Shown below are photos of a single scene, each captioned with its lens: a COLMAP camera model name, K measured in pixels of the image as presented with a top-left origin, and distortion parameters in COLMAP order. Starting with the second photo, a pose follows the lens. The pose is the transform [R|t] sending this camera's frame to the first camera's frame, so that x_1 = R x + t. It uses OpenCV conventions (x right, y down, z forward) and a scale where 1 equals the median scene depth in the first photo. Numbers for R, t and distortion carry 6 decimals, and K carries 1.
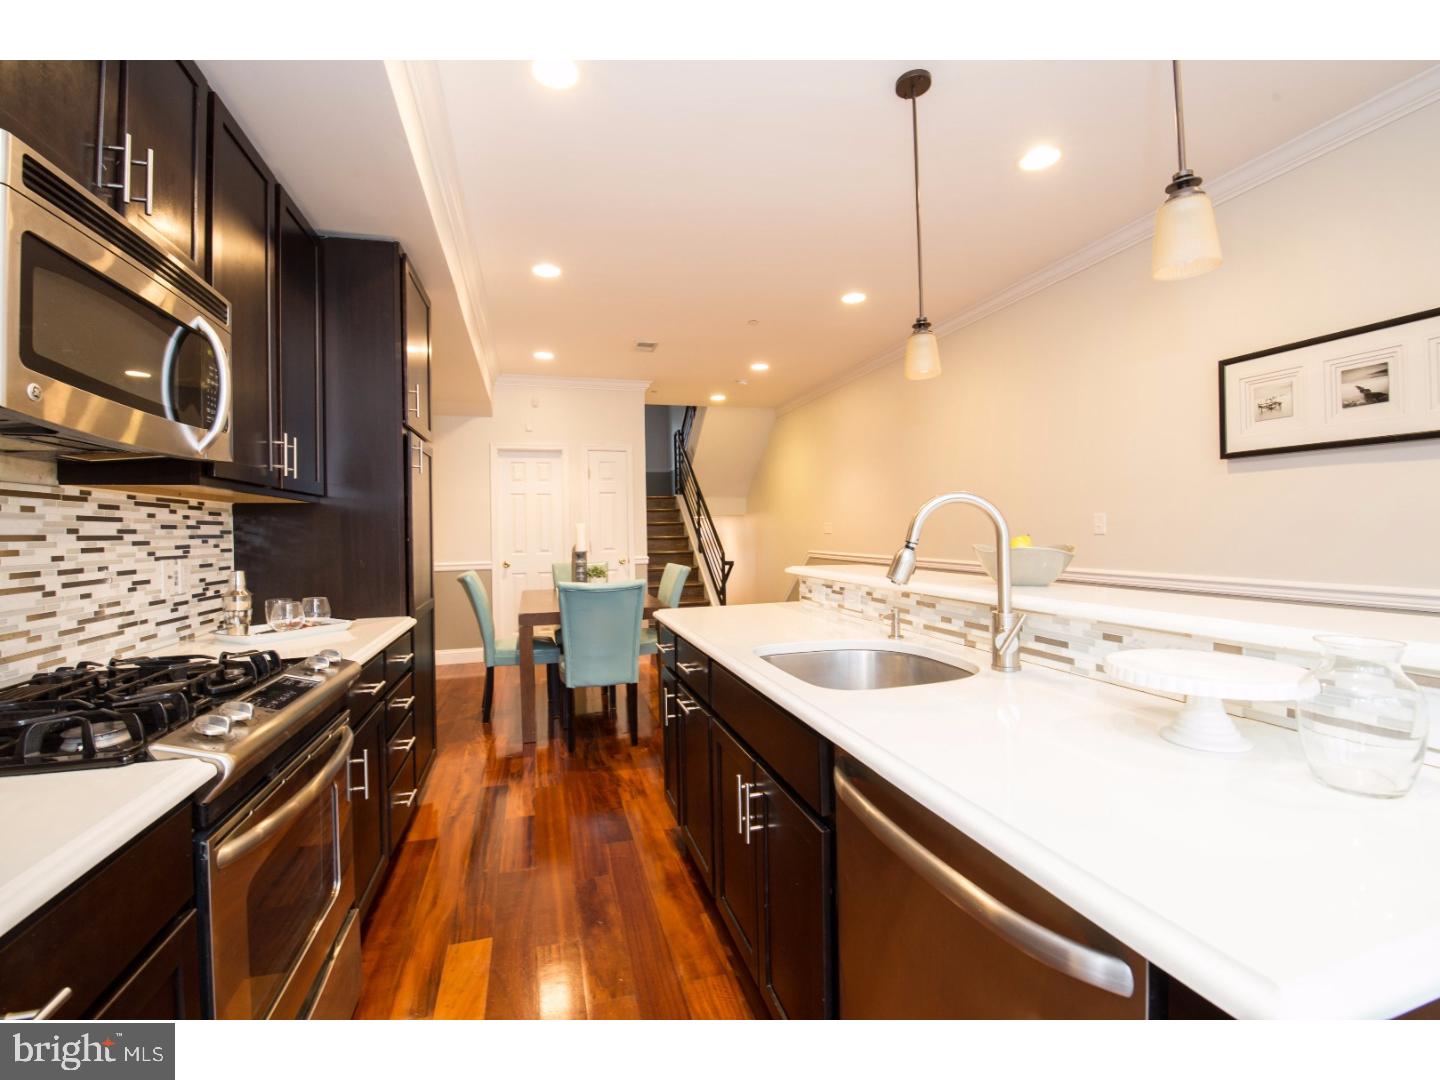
lens RADIAL K [[633.7, 0, 720.0], [0, 633.7, 540.0], [0, 0, 1]] dist [0.001707, -0.000016]
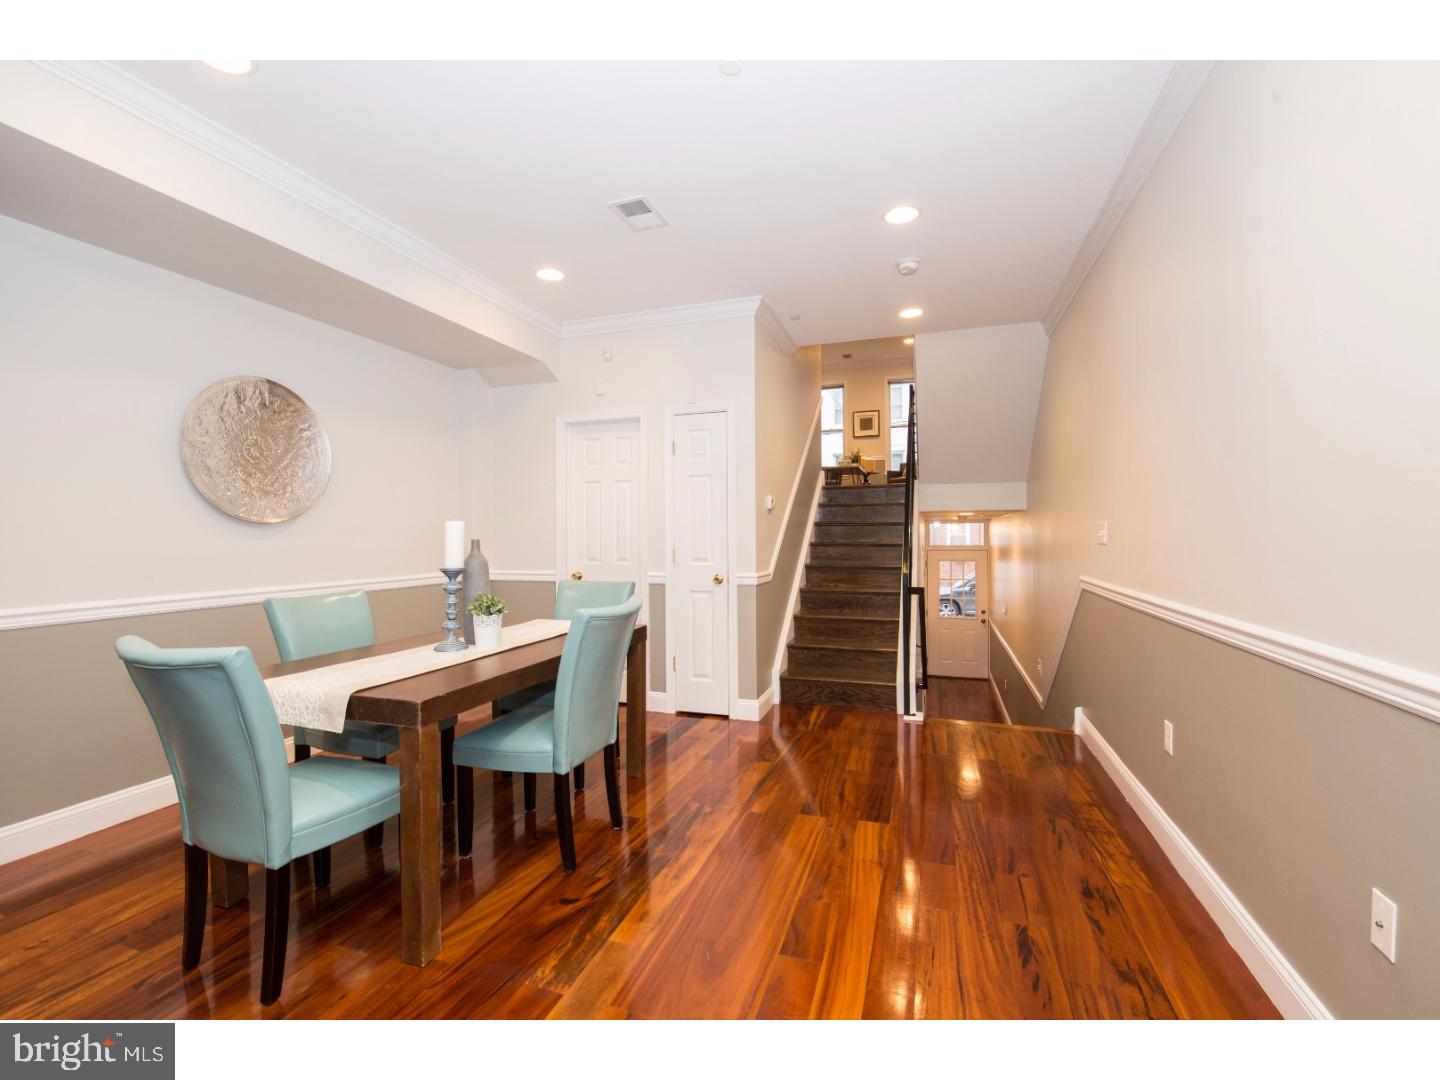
lens RADIAL K [[633.7, 0, 720.0], [0, 633.7, 540.0], [0, 0, 1]] dist [0.001707, -0.000016]
pose [[0.803067, 0.020918, -0.595521, 0.655267], [-0.020428, 0.999763, 0.007570, -0.036259], [0.595538, 0.006087, 0.803304, 1.330741]]
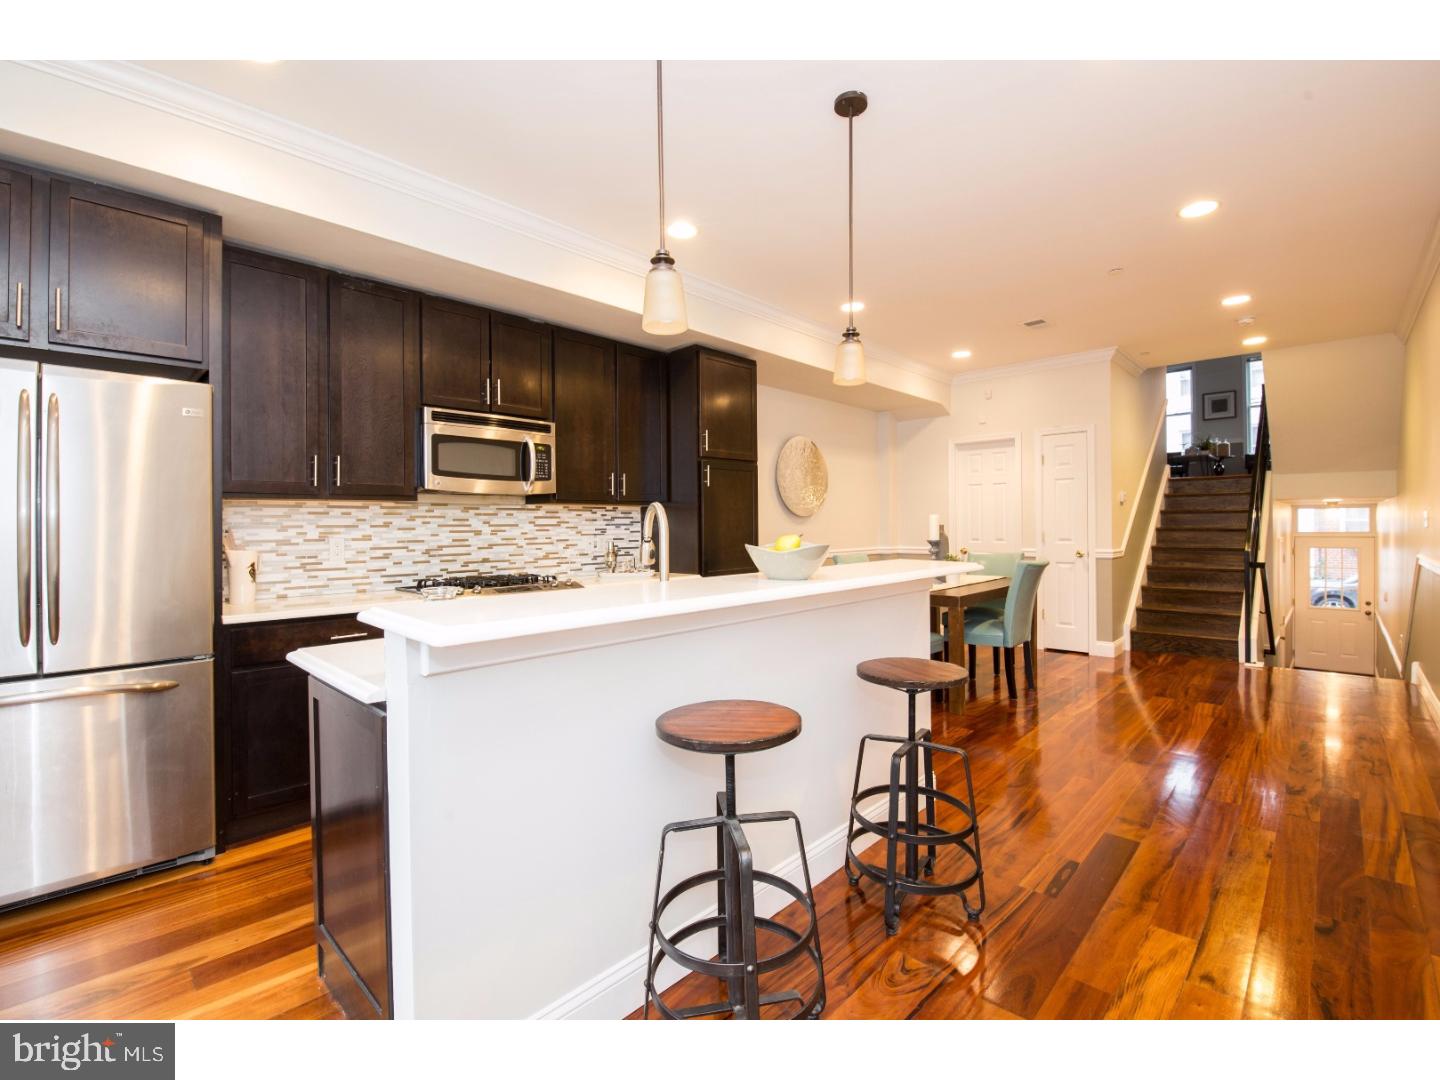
lens RADIAL K [[655.9, 0, 713.2], [0, 655.9, 532.3], [0, 0, 1]] dist [0.001631, -0.013320]
pose [[0.472890, 0.026376, -0.880727, 1.165301], [-0.014570, 0.999649, 0.022115, -0.031363], [0.881001, 0.002374, 0.473108, 0.286702]]
